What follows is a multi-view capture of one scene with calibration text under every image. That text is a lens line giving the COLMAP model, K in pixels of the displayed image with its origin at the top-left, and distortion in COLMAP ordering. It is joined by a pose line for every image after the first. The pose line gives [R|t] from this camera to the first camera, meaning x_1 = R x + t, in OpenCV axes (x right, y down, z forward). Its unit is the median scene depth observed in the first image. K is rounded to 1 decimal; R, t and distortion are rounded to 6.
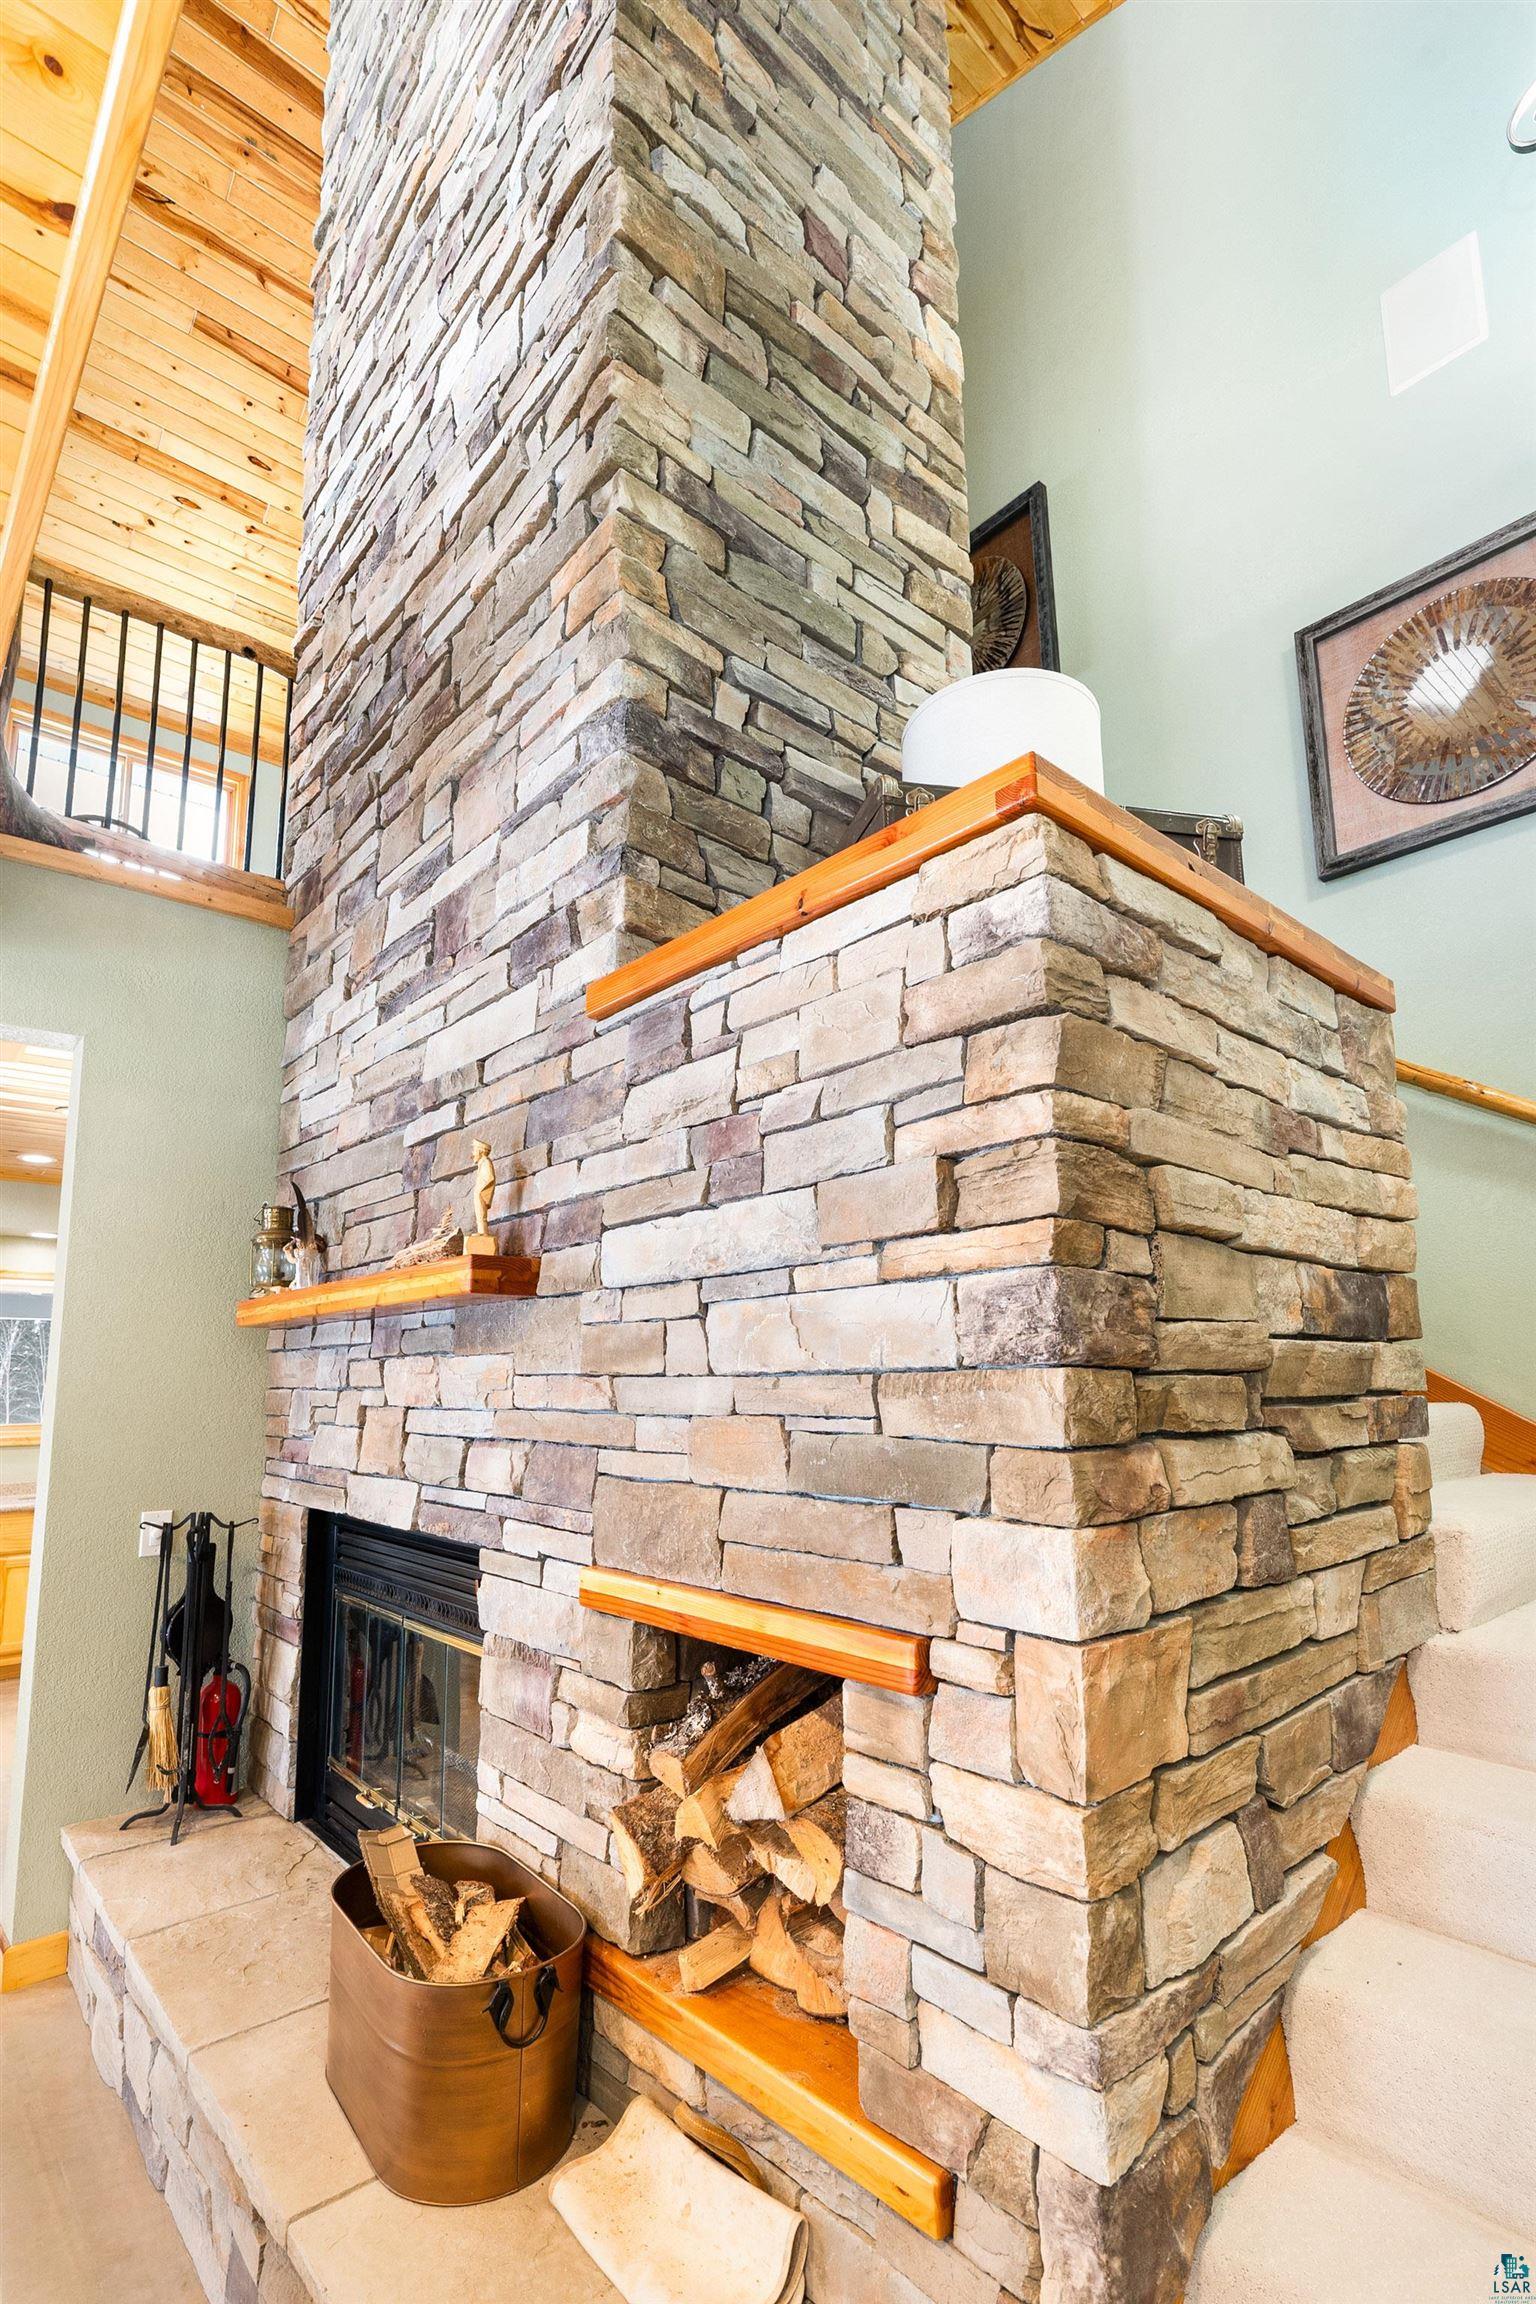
lens RADIAL K [[1085.0, 0, 728.3], [0, 1085.0, 1221.0], [0, 0, 1]] dist [-0.004910, 0.001740]
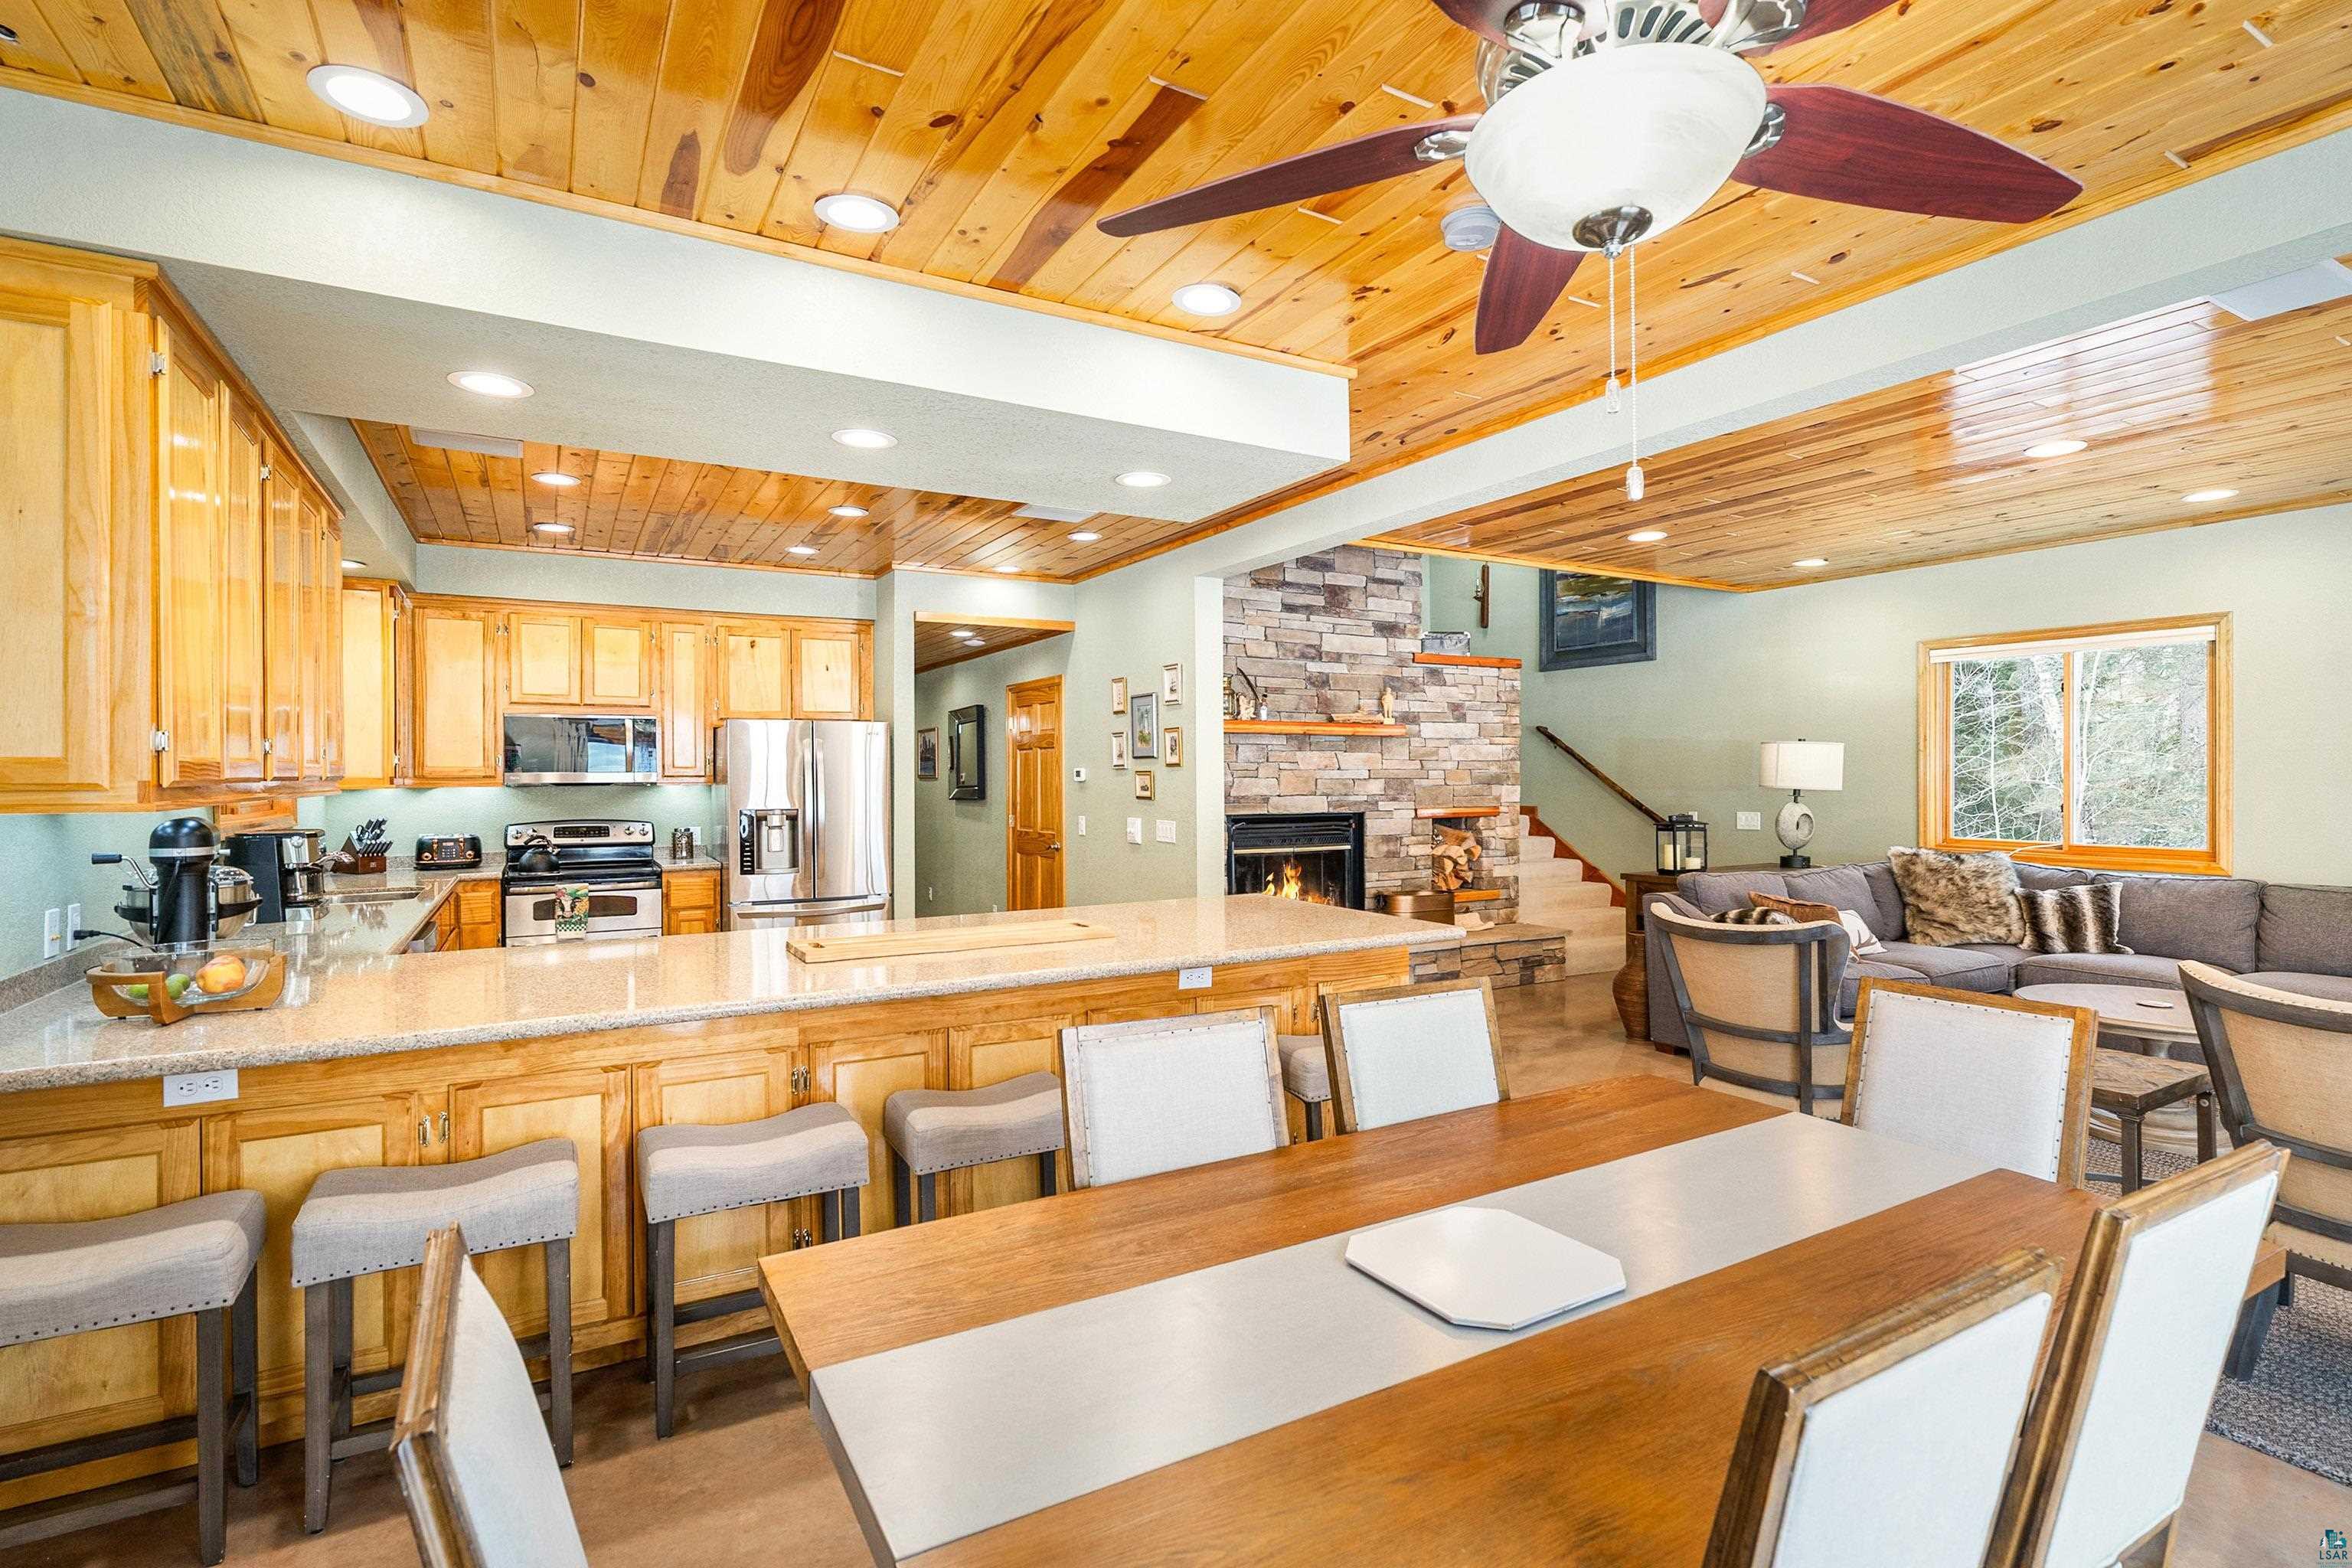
lens RADIAL K [[1107.6, 0, 1174.3], [0, 1107.6, 776.0], [0, 0, 1]] dist [-0.004910, 0.001740]
pose [[0.184115, 0.008819, 0.982865, -4.248842], [-0.144611, 0.989321, 0.018212, 0.259174], [-0.972209, -0.145486, 0.183424, 1.146588]]
